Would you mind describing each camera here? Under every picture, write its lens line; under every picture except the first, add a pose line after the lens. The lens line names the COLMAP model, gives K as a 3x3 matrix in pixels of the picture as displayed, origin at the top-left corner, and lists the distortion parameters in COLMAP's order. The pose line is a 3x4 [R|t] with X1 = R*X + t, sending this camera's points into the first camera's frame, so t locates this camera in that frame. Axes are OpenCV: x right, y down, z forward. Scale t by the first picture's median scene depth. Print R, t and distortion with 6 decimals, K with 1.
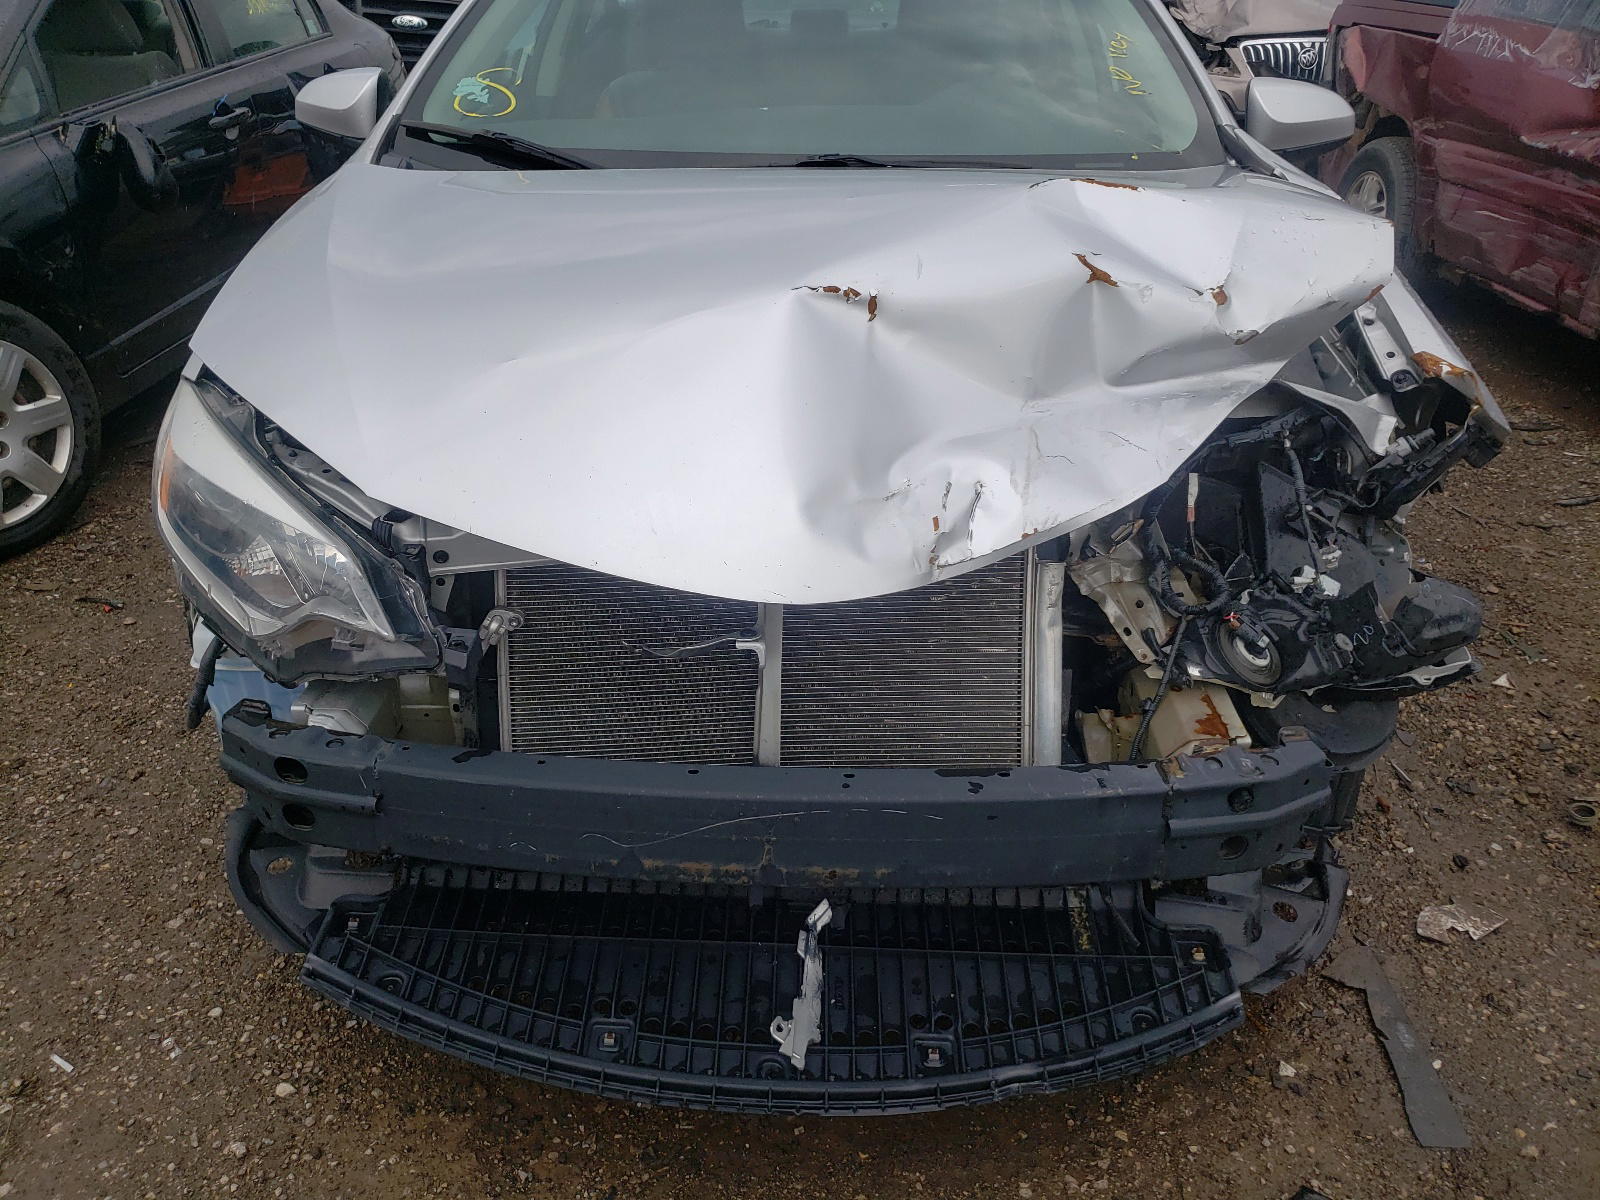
lens RADIAL K [[1434.0, 0, 788.3], [0, 1434.0, 619.1], [0, 0, 1]] dist [0.009629, 0.002064]
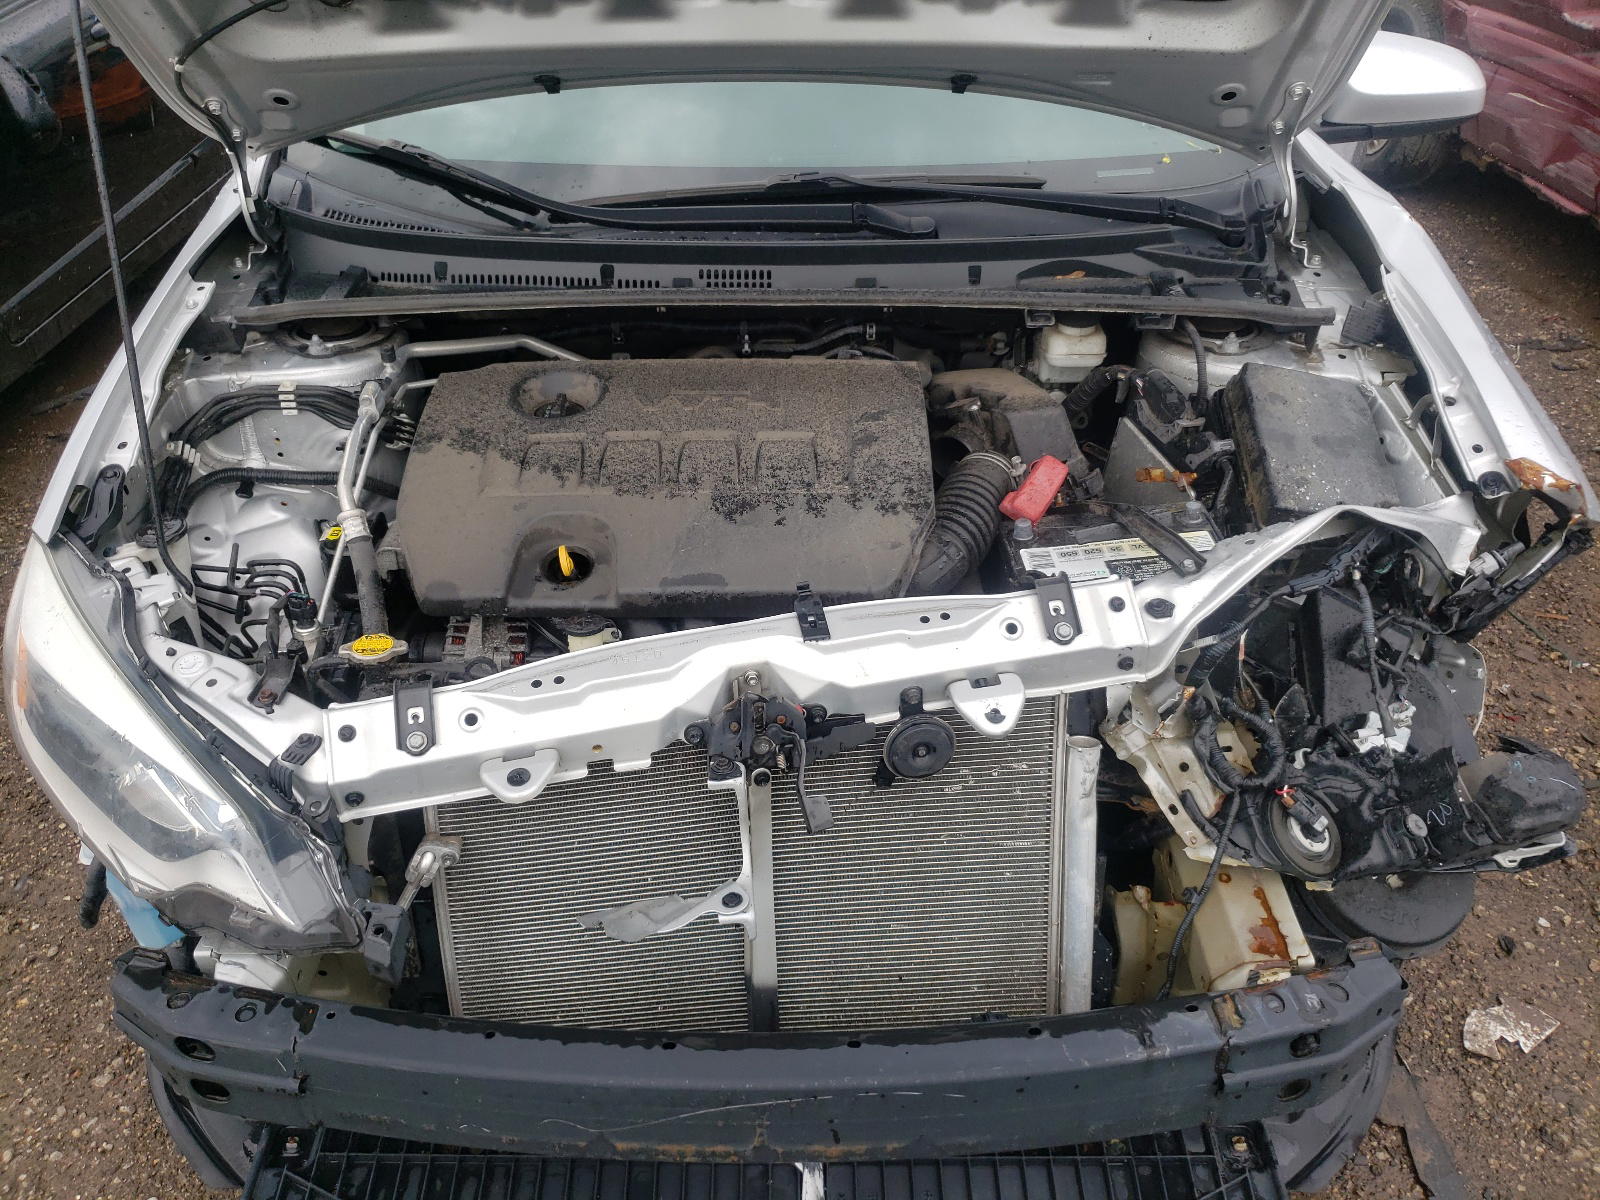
lens RADIAL K [[1397.8, 0, 800.0], [0, 1397.8, 600.0], [0, 0, 1]] dist [0.043108, -0.069197]
pose [[0.999388, -0.027129, 0.022064, -0.000295], [0.023635, 0.989067, 0.145563, -0.237220], [-0.025771, -0.144953, 0.989103, 0.183835]]
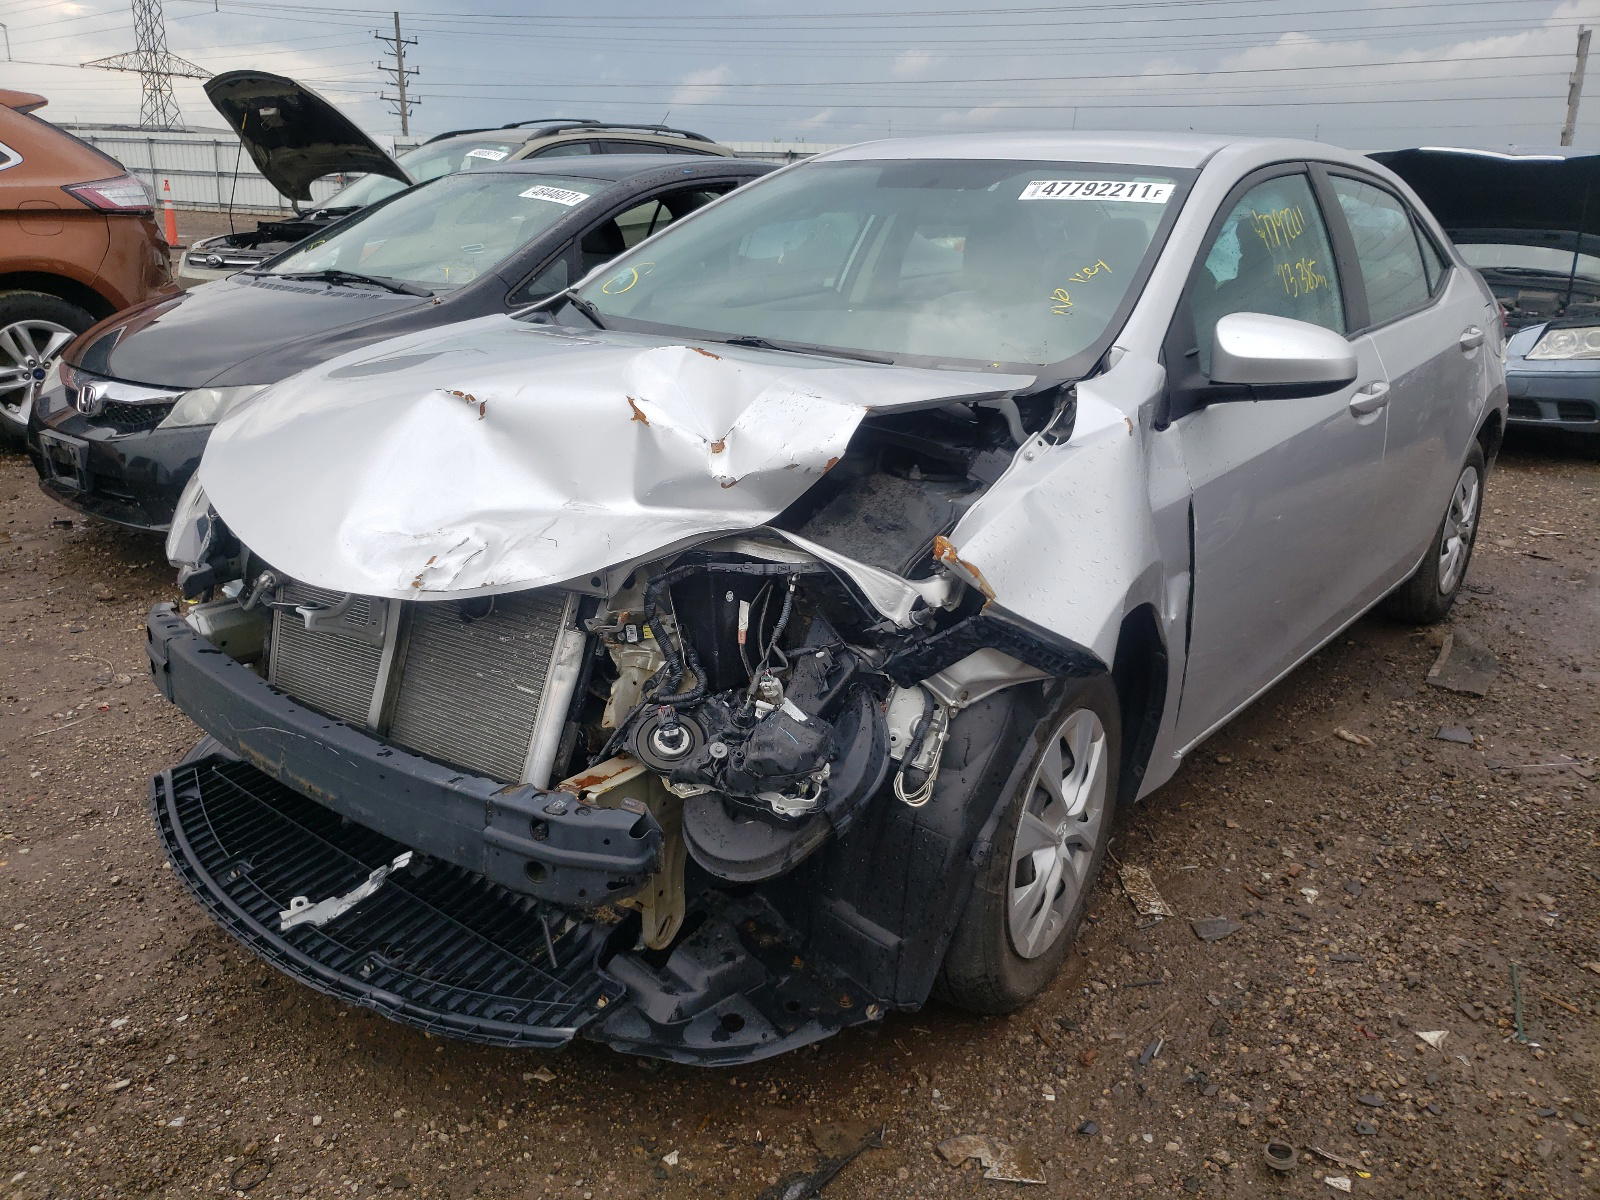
lens RADIAL K [[1397.8, 0, 800.0], [0, 1397.8, 600.0], [0, 0, 1]] dist [0.043108, -0.069197]
pose [[0.781355, 0.202869, -0.590193, 1.003076], [-0.302424, 0.950318, -0.073722, -0.032798], [0.545915, 0.236091, 0.803889, 0.111285]]
